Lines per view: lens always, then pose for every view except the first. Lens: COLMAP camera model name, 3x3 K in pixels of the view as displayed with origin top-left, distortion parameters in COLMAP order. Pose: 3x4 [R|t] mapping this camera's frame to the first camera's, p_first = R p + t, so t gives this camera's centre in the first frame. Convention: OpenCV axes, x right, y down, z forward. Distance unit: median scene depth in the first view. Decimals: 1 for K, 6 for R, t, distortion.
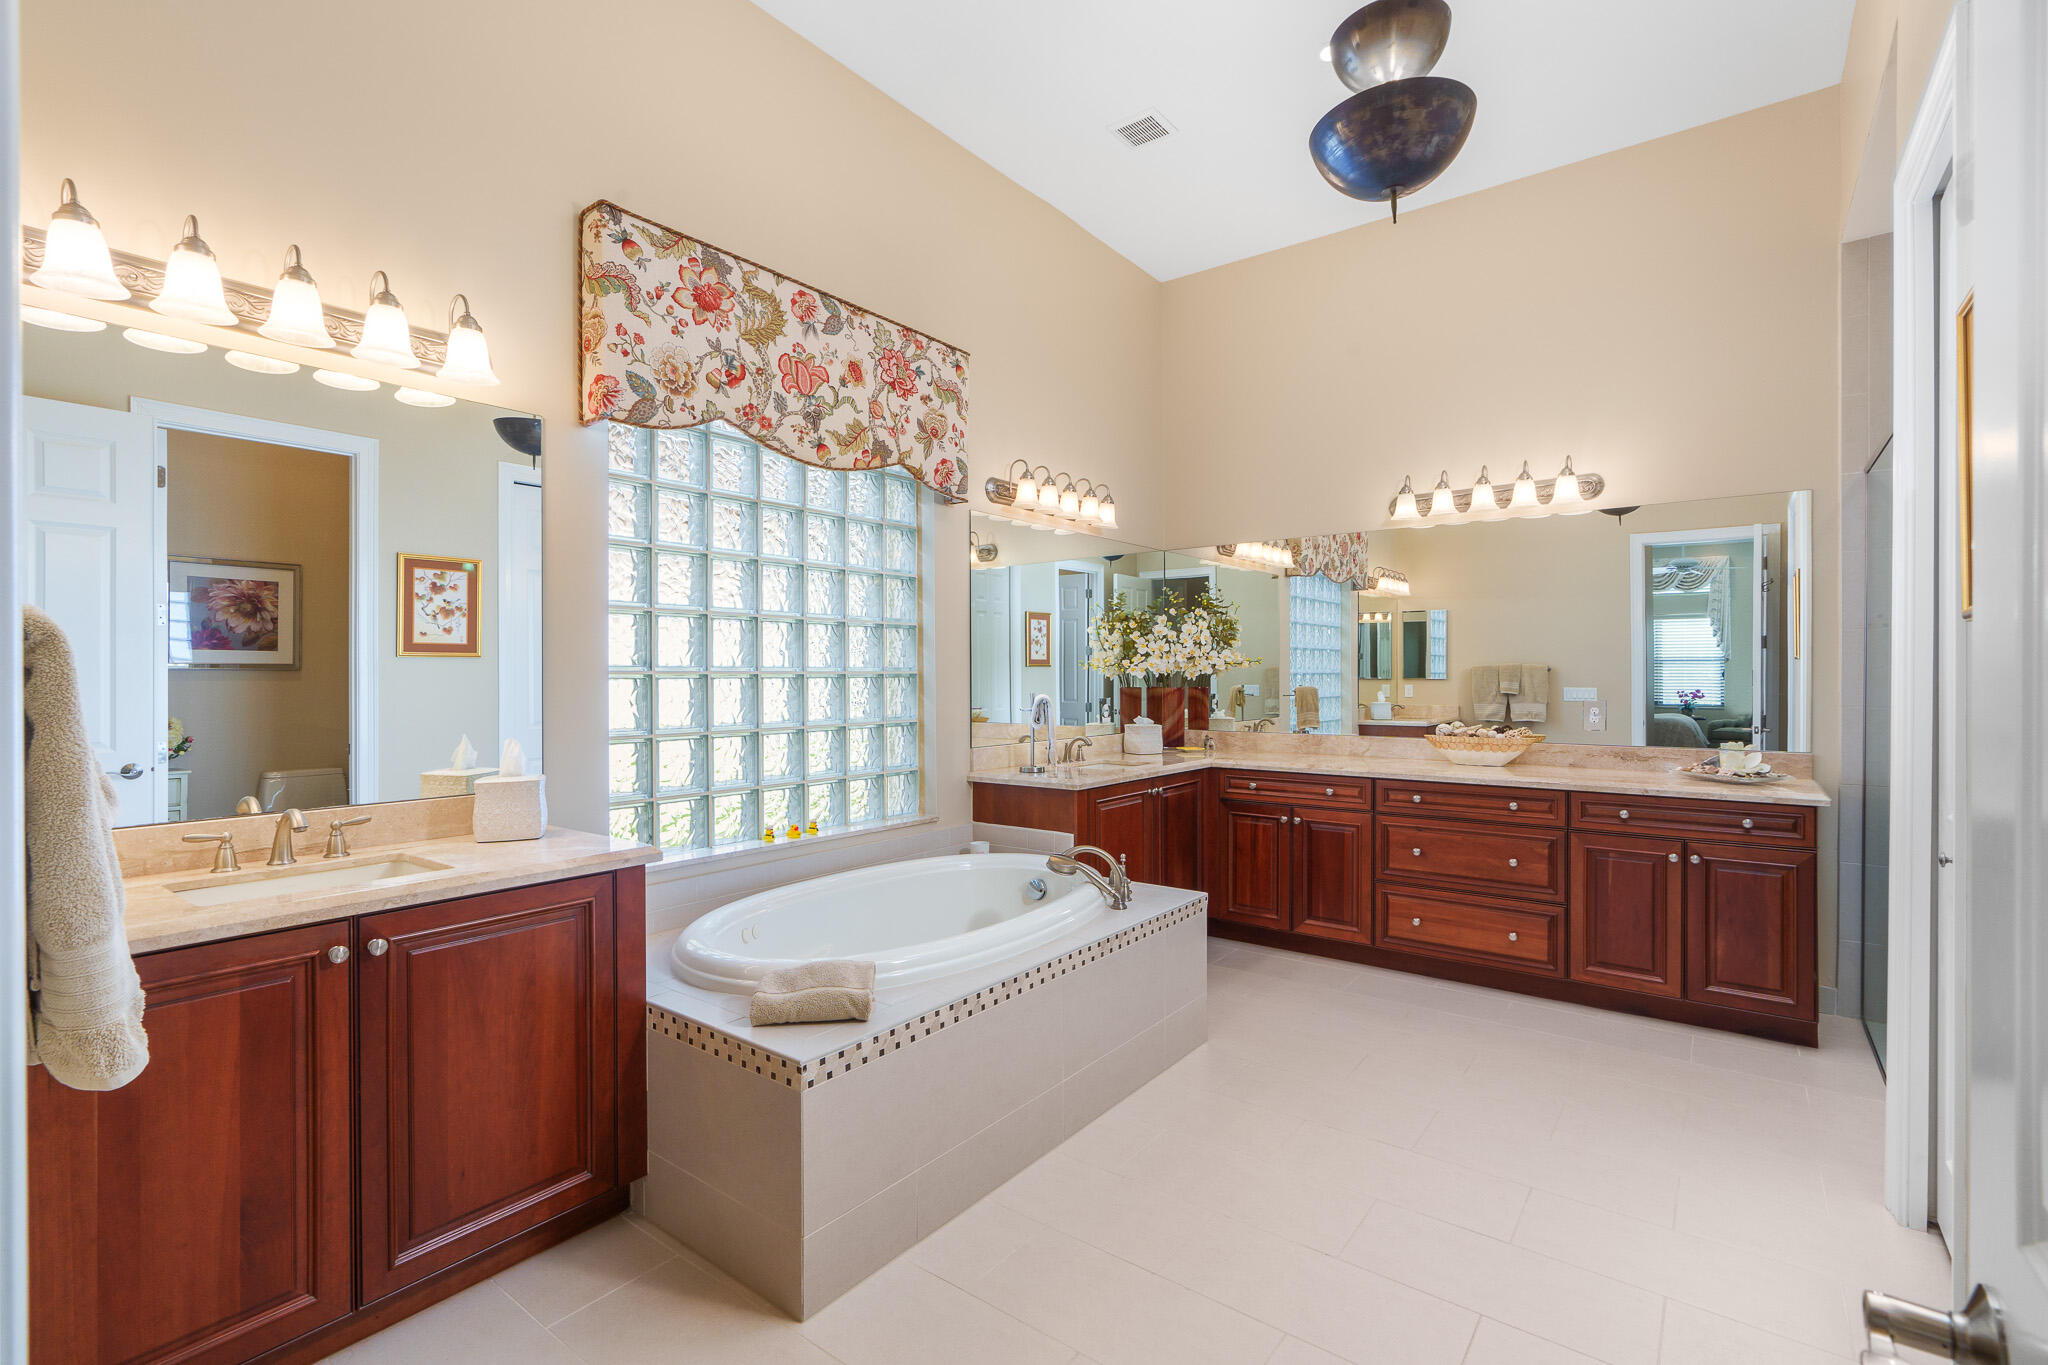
lens RADIAL K [[923.5, 0, 1020.4], [0, 923.5, 675.6], [0, 0, 1]] dist [-0.015507, -0.000043]
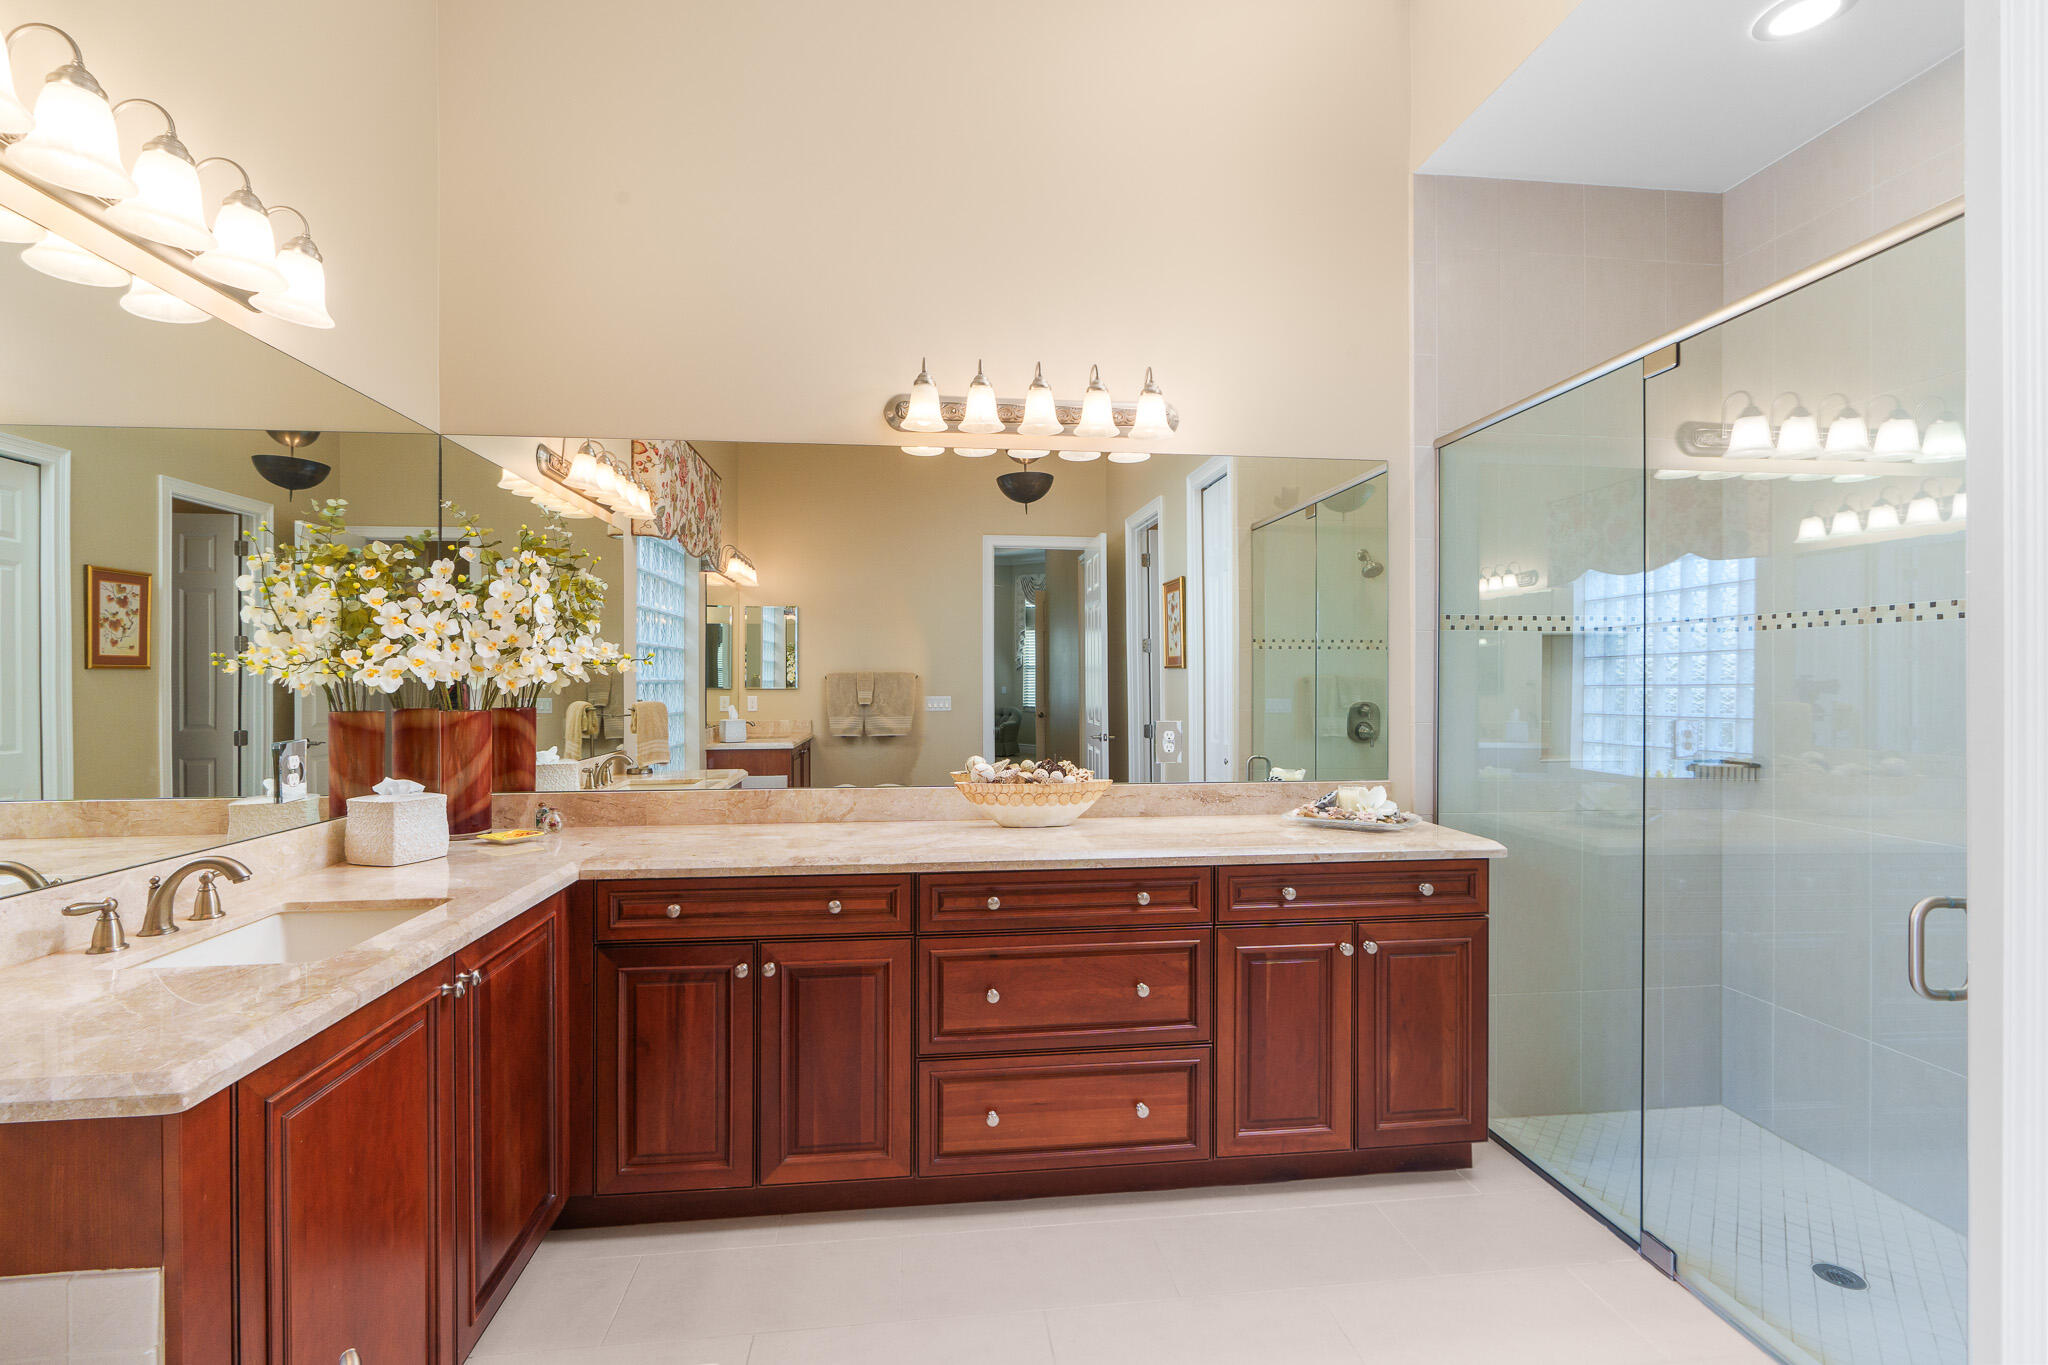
lens RADIAL K [[927.6, 0, 1029.6], [0, 927.6, 684.2], [0, 0, 1]] dist [-0.013979, 0.005710]
pose [[0.710027, 0.000316, 0.704175, 0.034952], [0.000551, 0.999999, -0.001005, -0.000560], [-0.704174, 0.001101, 0.710026, 0.457547]]
